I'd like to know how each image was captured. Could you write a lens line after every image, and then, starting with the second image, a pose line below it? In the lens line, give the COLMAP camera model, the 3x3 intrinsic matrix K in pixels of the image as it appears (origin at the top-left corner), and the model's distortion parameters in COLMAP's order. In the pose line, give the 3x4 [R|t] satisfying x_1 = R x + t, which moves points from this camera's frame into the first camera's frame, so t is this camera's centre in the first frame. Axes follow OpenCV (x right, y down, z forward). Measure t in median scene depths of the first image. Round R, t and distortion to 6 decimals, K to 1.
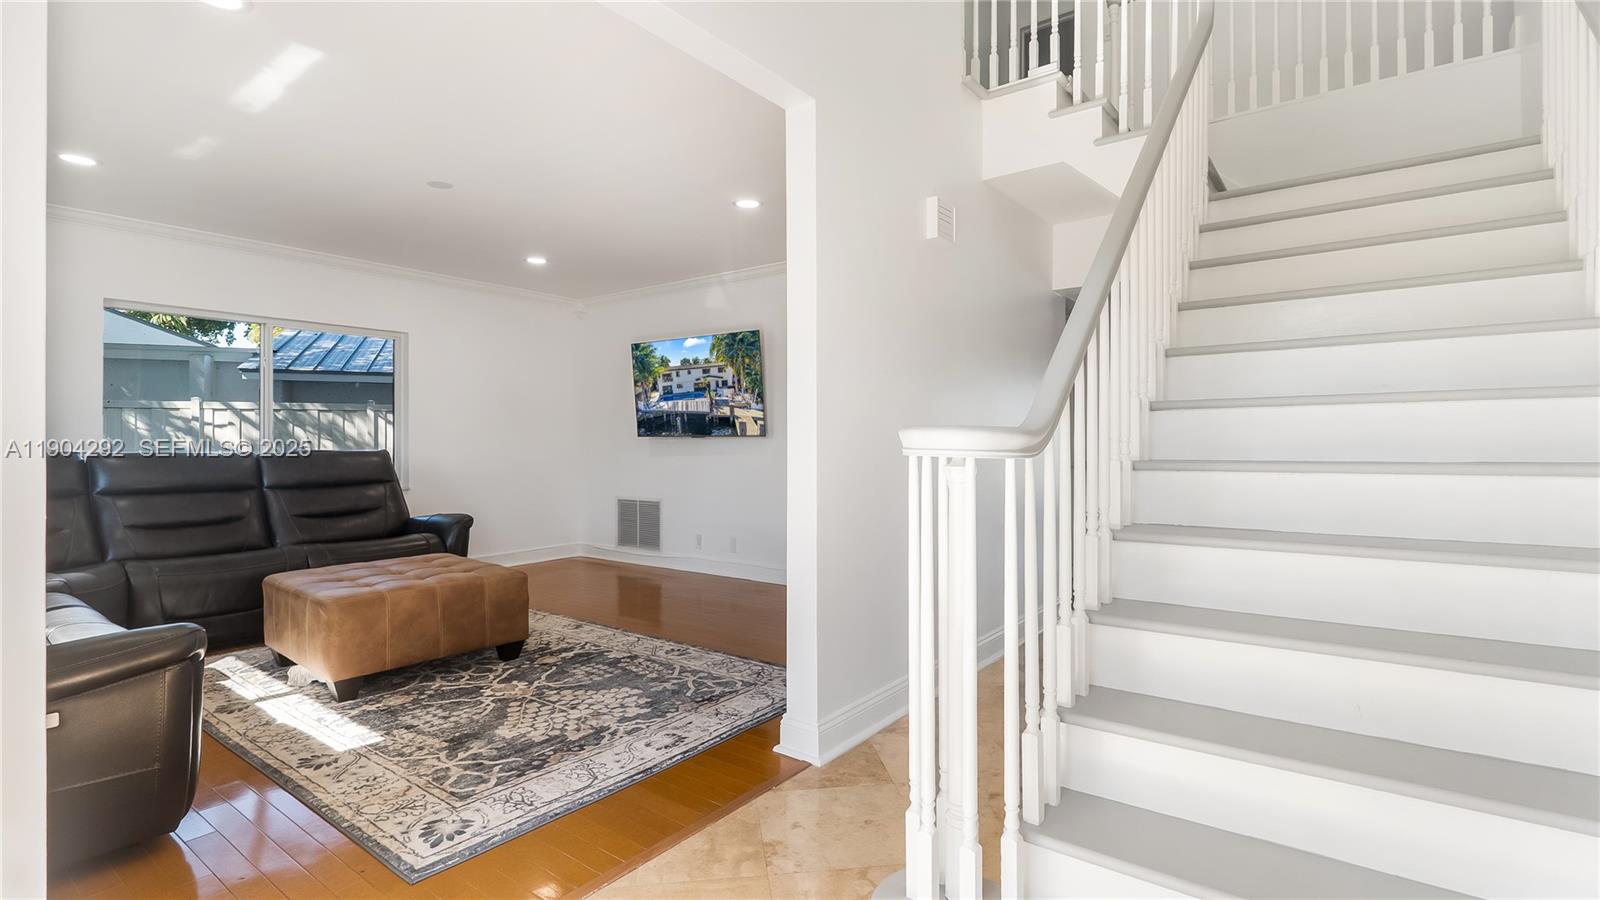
lens RADIAL K [[744.0, 0, 801.9], [0, 744.0, 439.5], [0, 0, 1]] dist [-0.002901, 0.000389]
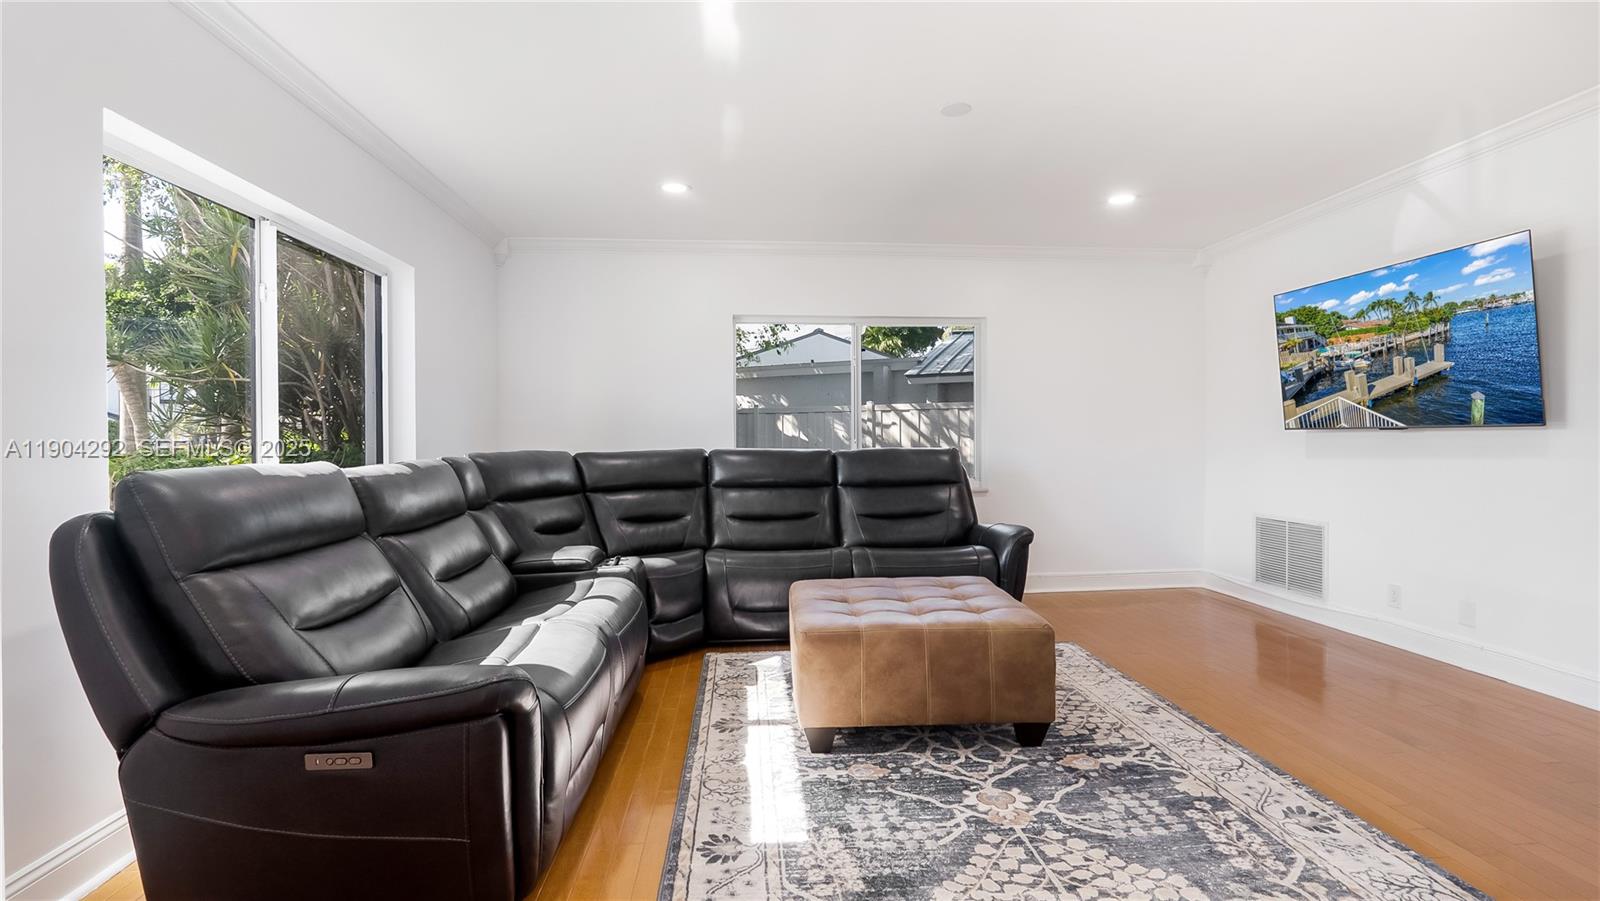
lens RADIAL K [[744.0, 0, 805.2], [0, 744.0, 447.7], [0, 0, 1]] dist [-0.002901, 0.000389]
pose [[0.666665, 0.004536, -0.745344, -0.009272], [0.007384, 0.999892, 0.012689, 0.002338], [0.745321, -0.013963, 0.666559, 0.404838]]
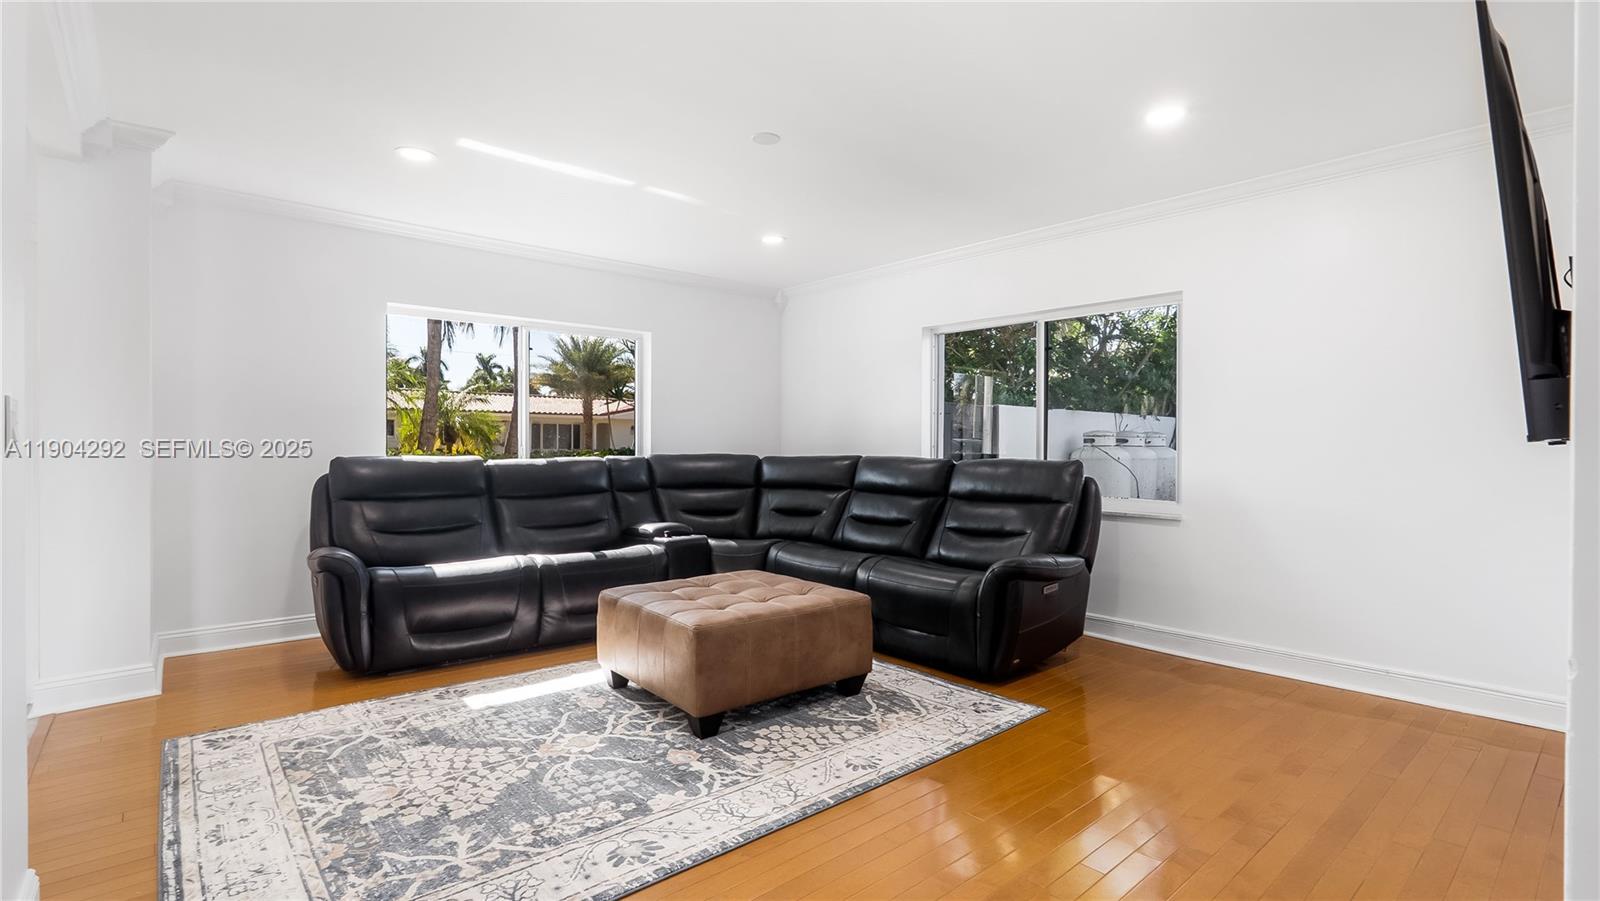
lens RADIAL K [[744.0, 0, 802.4], [0, 744.0, 449.7], [0, 0, 1]] dist [-0.002901, 0.000389]
pose [[-0.205681, 0.006483, -0.978598, 0.359363], [-0.002559, 0.999971, 0.007163, -0.003383], [0.978616, 0.003977, -0.205658, 1.369064]]
